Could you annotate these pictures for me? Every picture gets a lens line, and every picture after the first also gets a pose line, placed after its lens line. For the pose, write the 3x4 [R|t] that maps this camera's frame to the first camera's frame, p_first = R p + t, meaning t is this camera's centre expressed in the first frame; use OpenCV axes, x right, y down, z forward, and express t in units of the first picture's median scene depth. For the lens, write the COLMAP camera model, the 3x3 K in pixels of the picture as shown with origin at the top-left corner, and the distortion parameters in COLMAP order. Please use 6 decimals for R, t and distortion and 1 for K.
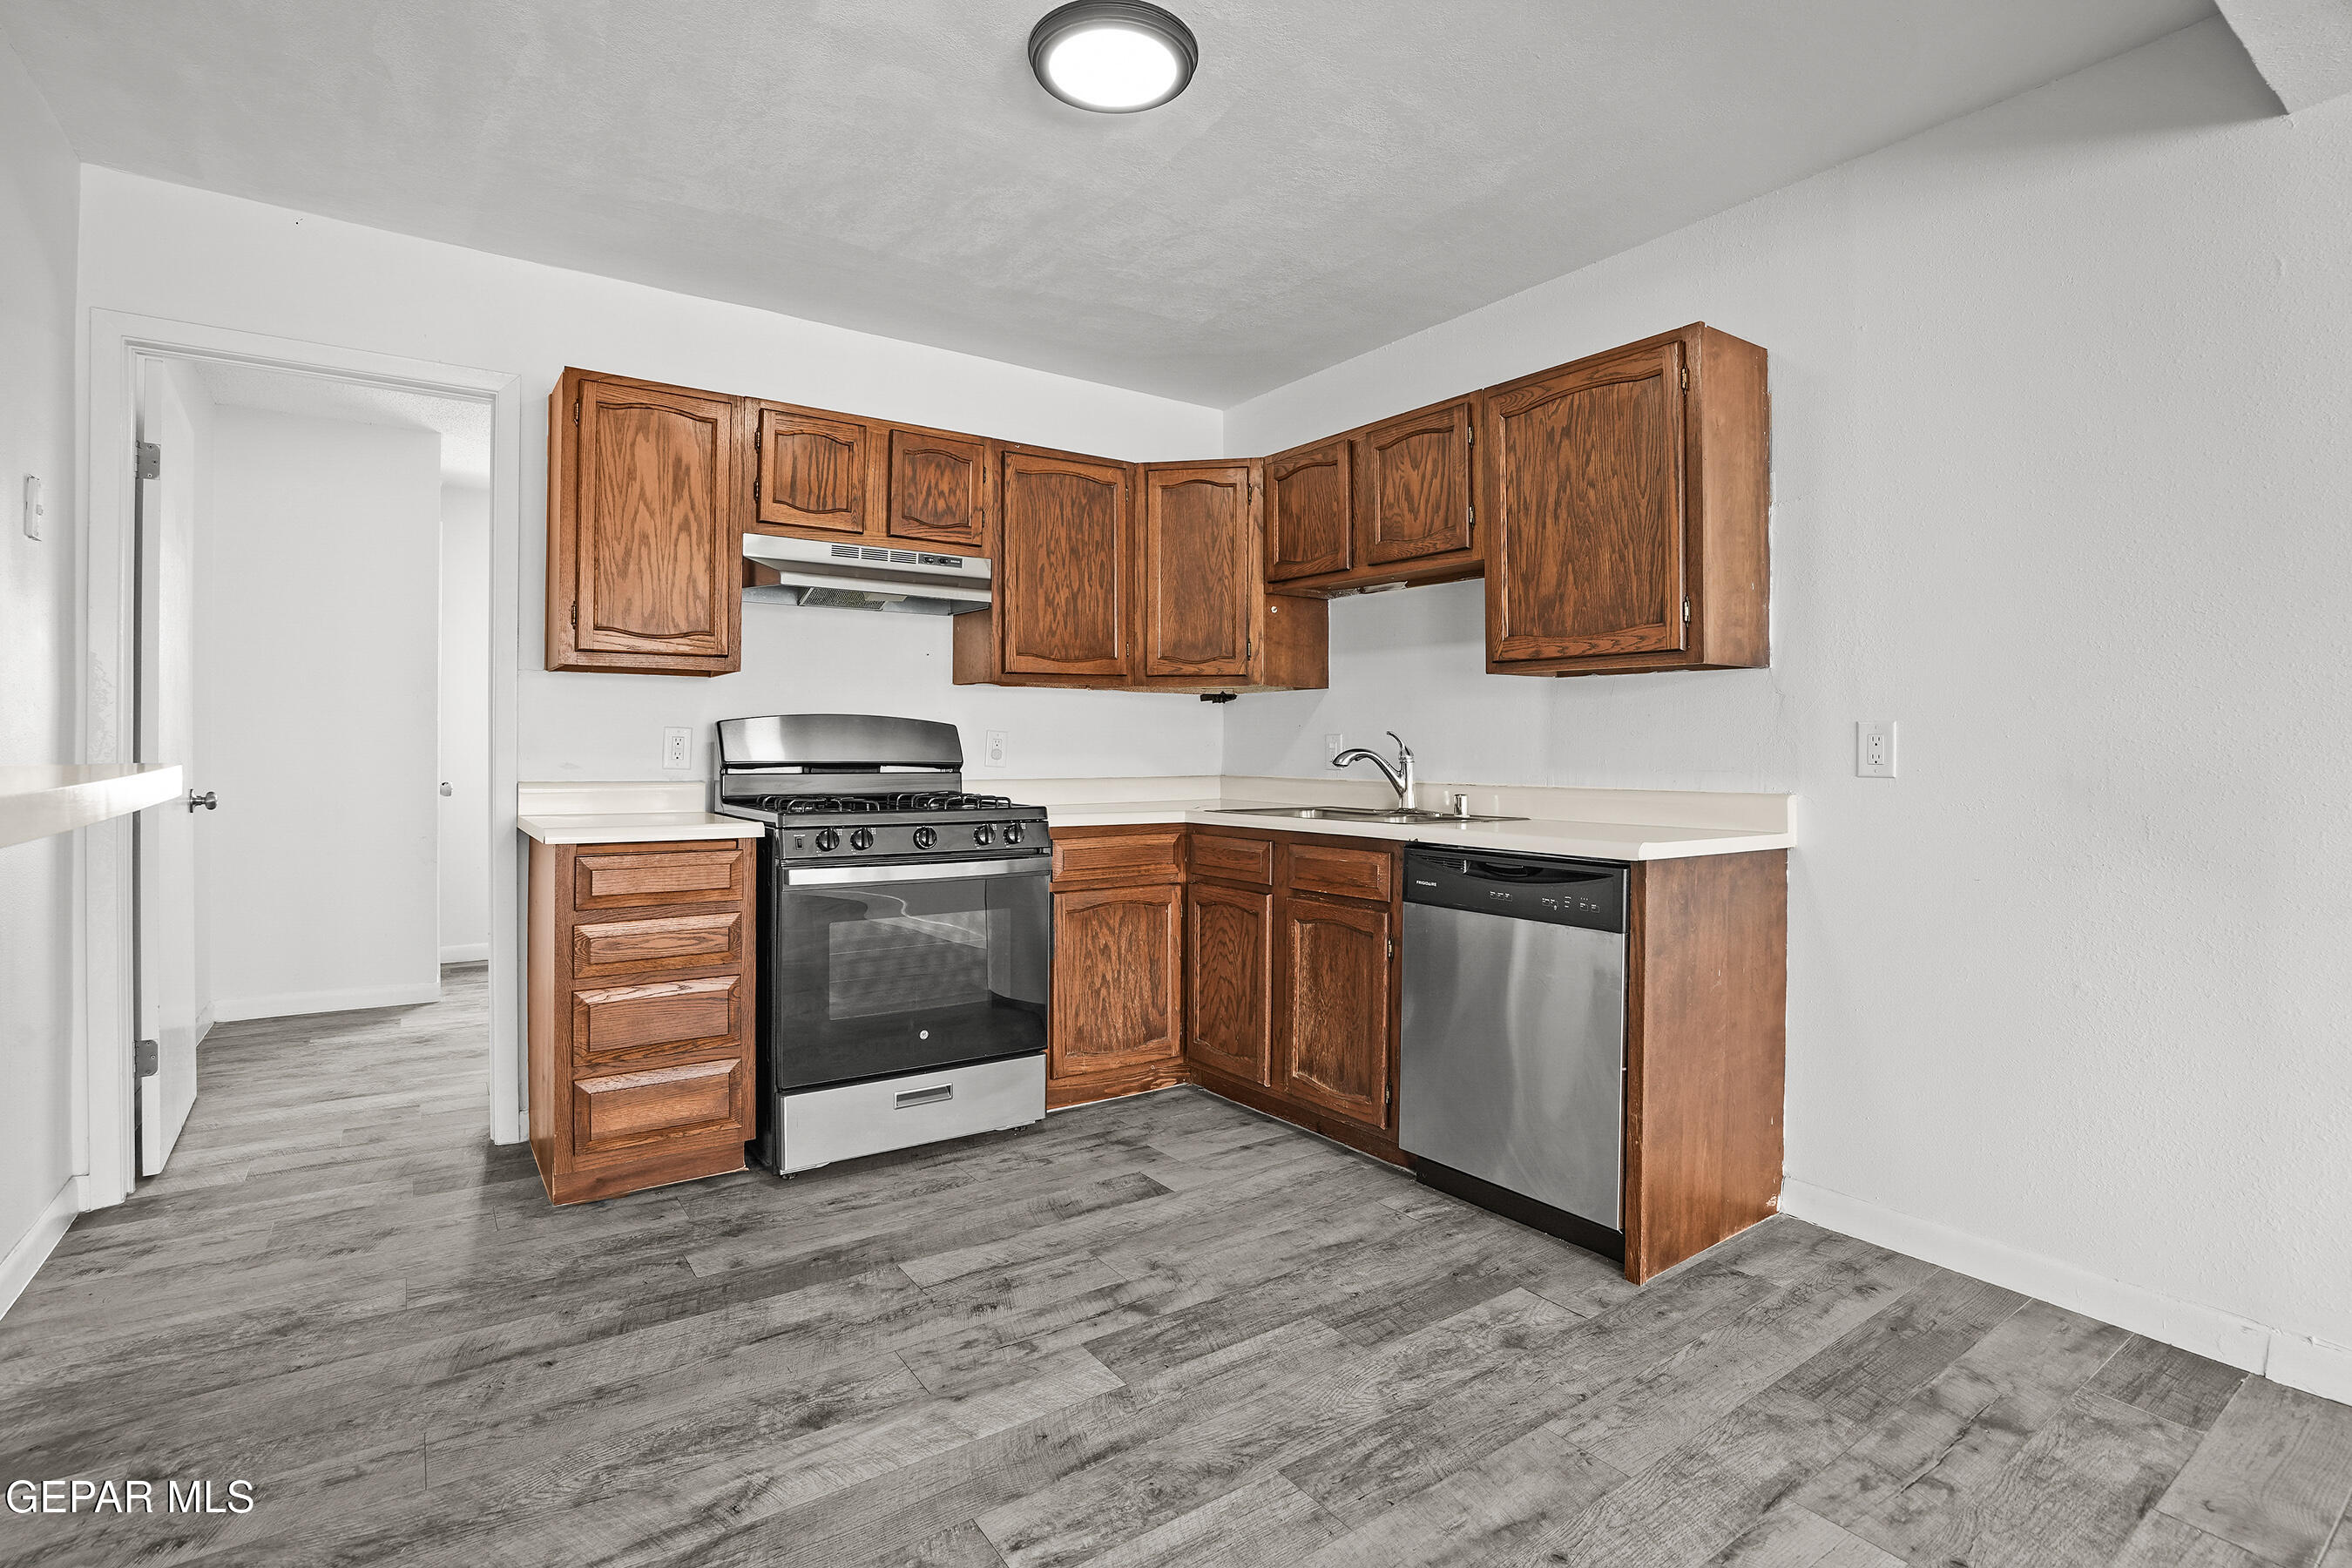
lens RADIAL K [[1105.0, 0, 1152.5], [0, 1105.0, 748.8], [0, 0, 1]] dist [-0.068376, 0.028602]
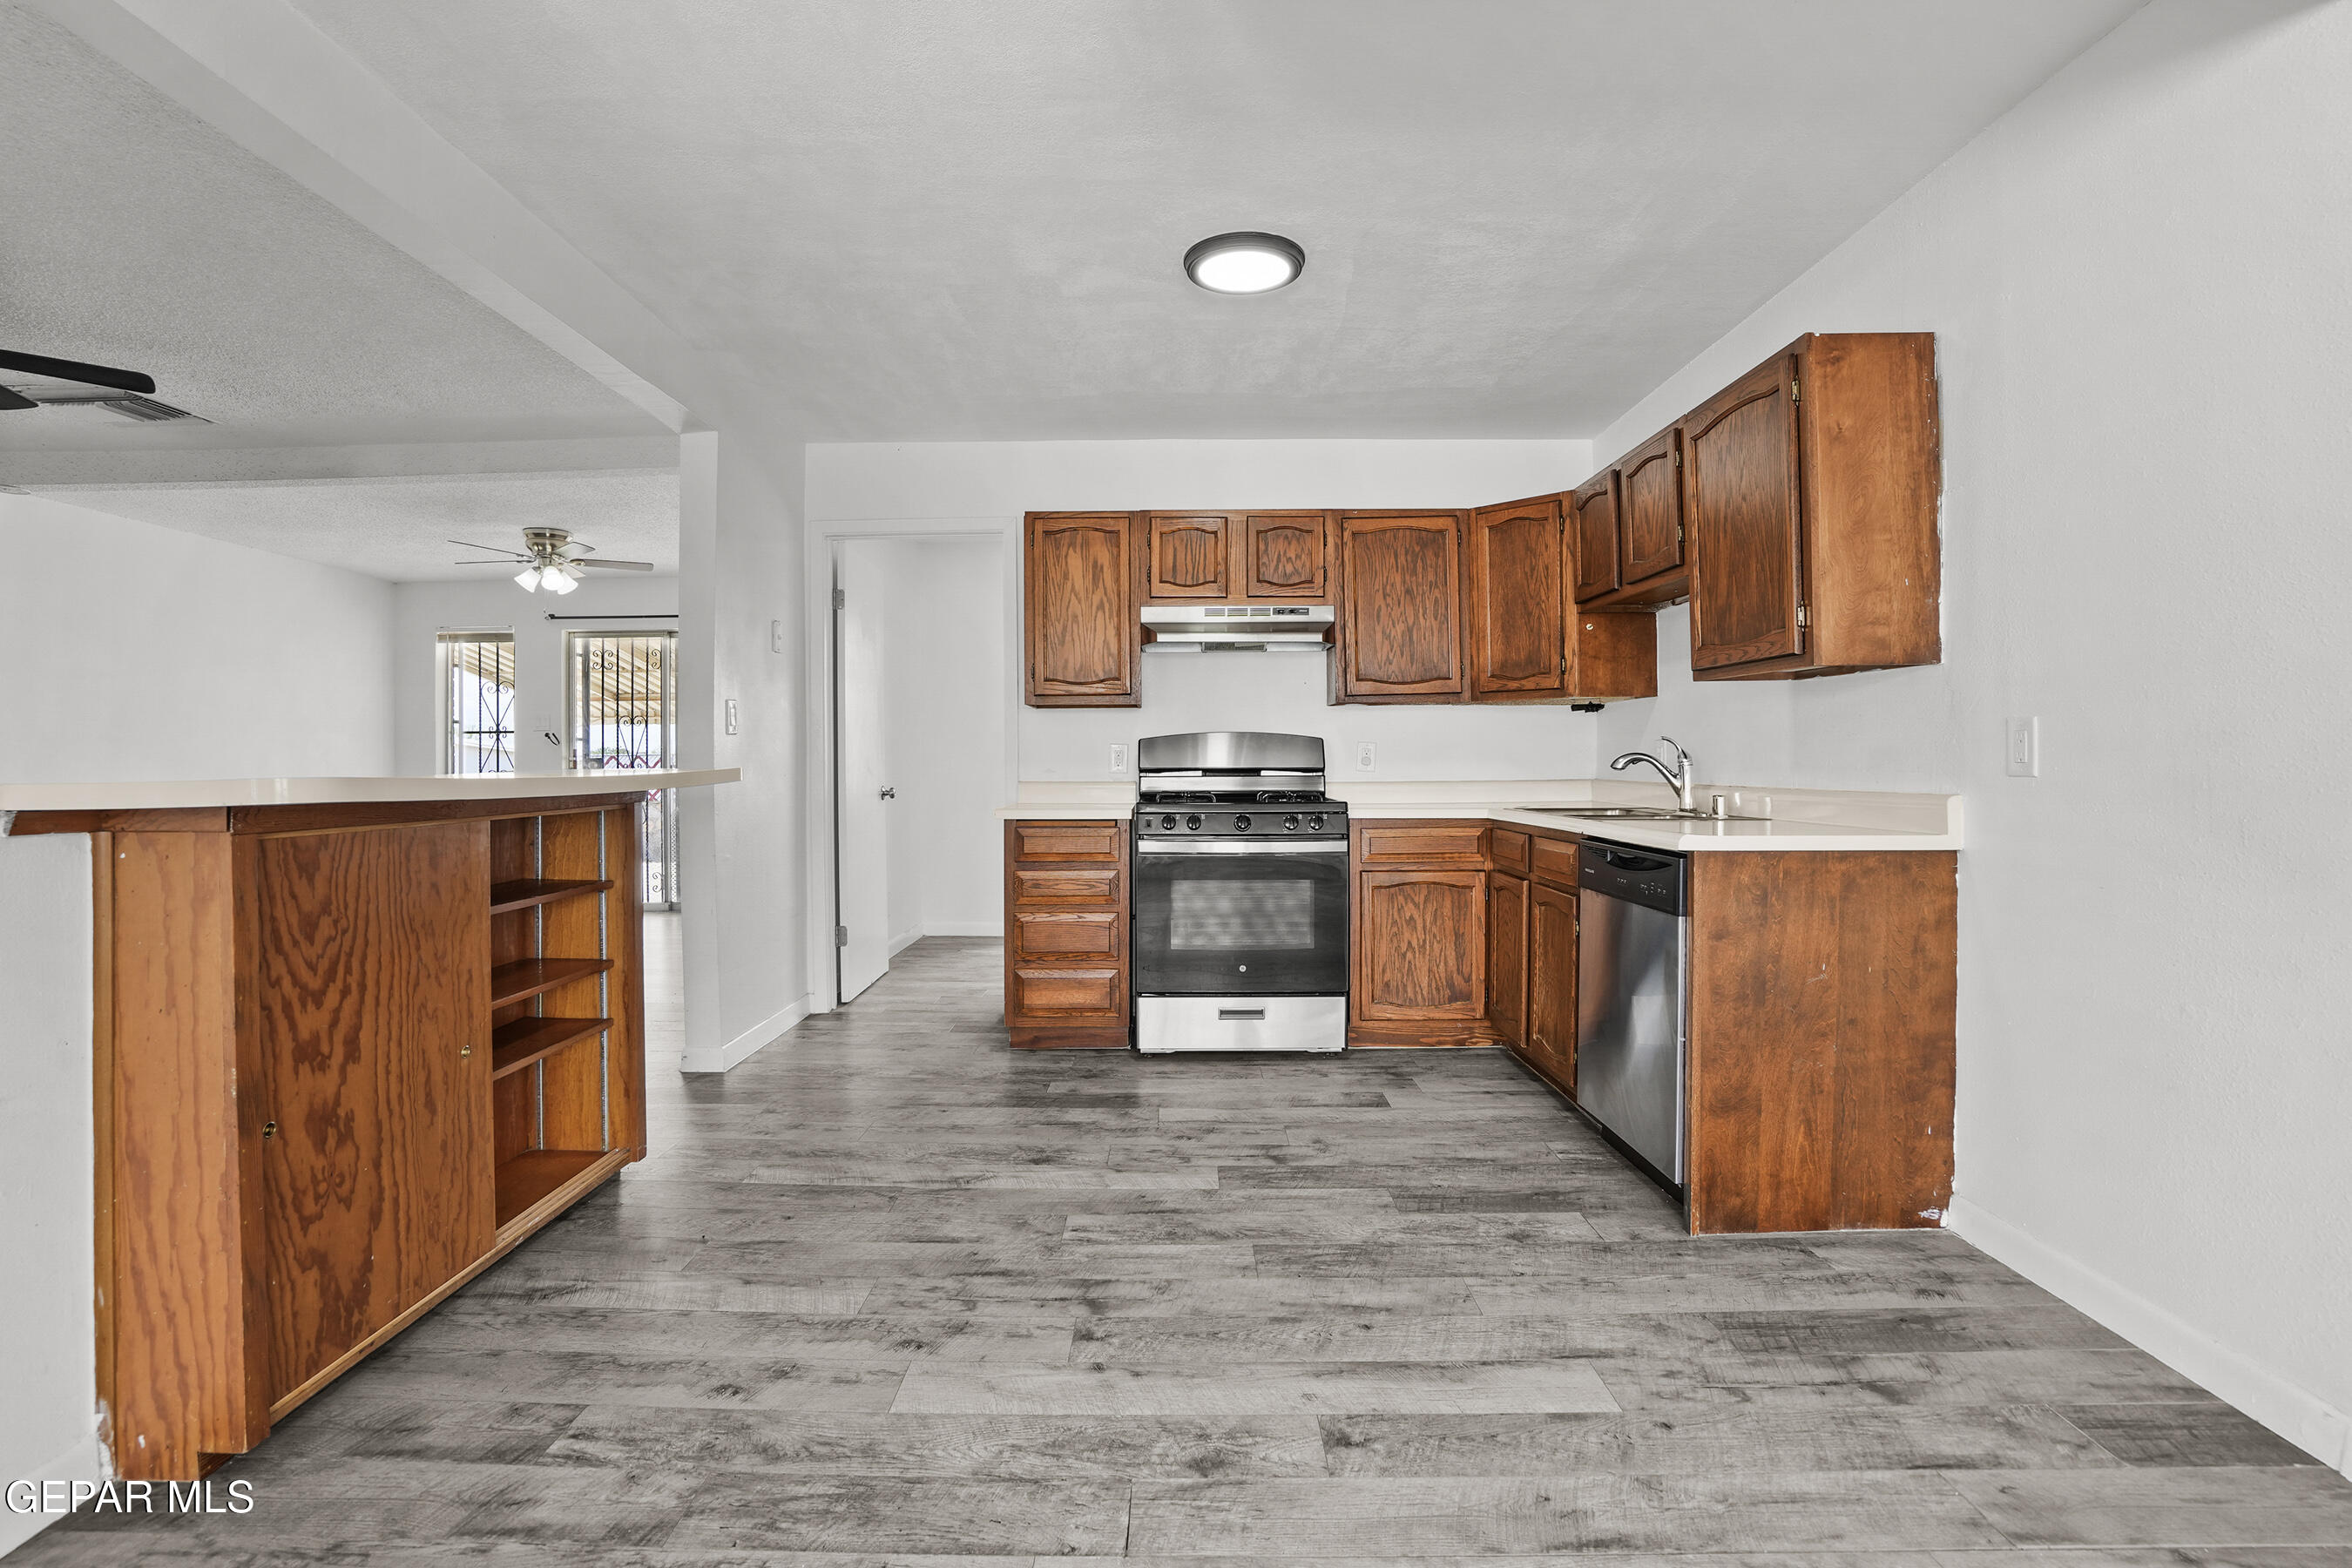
lens RADIAL K [[1086.2, 0, 1175.6], [0, 1086.2, 771.2], [0, 0, 1]] dist [-0.061535, 0.023502]
pose [[0.822433, -0.003323, -0.568853, 0.521096], [0.009464, 0.999924, 0.007841, 0.006628], [0.568784, -0.011832, 0.822402, -0.155502]]
